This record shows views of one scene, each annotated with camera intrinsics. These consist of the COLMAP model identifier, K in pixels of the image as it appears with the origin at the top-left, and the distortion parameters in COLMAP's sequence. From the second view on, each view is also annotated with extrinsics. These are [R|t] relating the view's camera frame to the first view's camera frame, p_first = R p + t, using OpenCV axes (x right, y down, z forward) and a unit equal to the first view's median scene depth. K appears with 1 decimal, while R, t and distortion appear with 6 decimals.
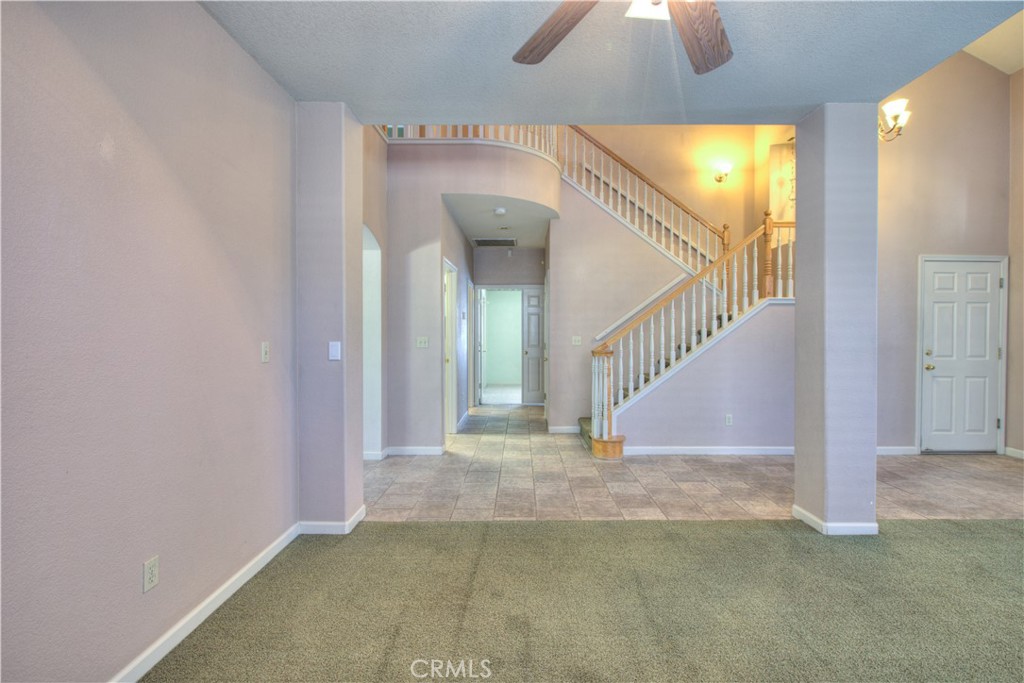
lens RADIAL K [[469.9, 0, 511.9], [0, 469.9, 337.9], [0, 0, 1]] dist [-0.000738, 0.000713]
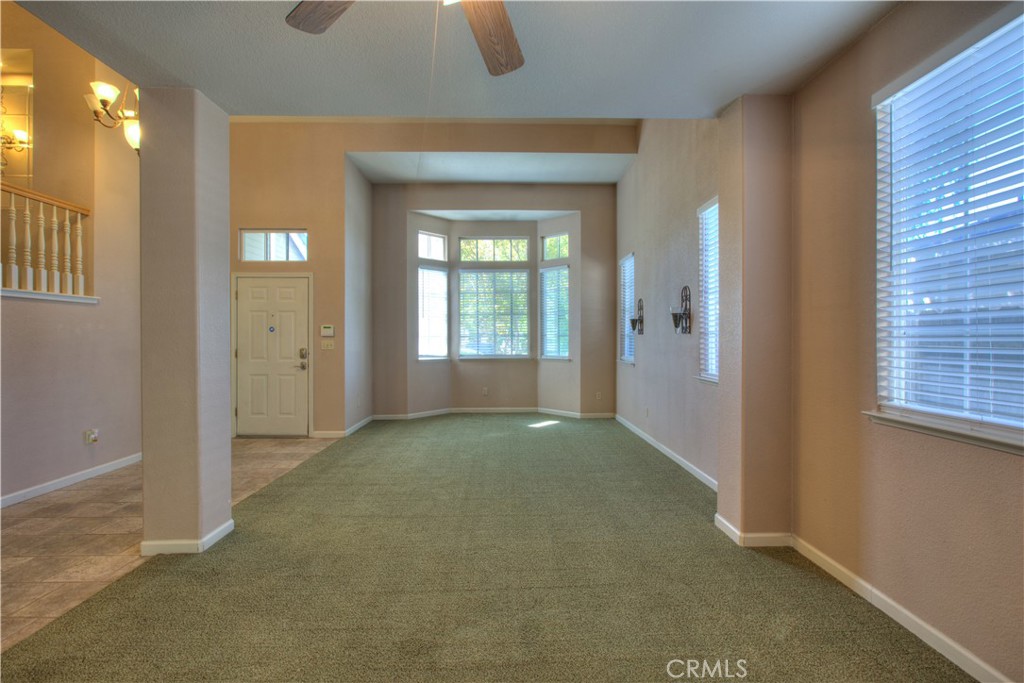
lens RADIAL K [[469.9, 0, 511.8], [0, 469.9, 340.1], [0, 0, 1]] dist [-0.000738, 0.000713]
pose [[-0.032793, -0.005879, 0.999445, -0.273958], [0.015964, 0.999852, 0.006405, 0.001220], [-0.999335, 0.016165, -0.032694, 0.393991]]
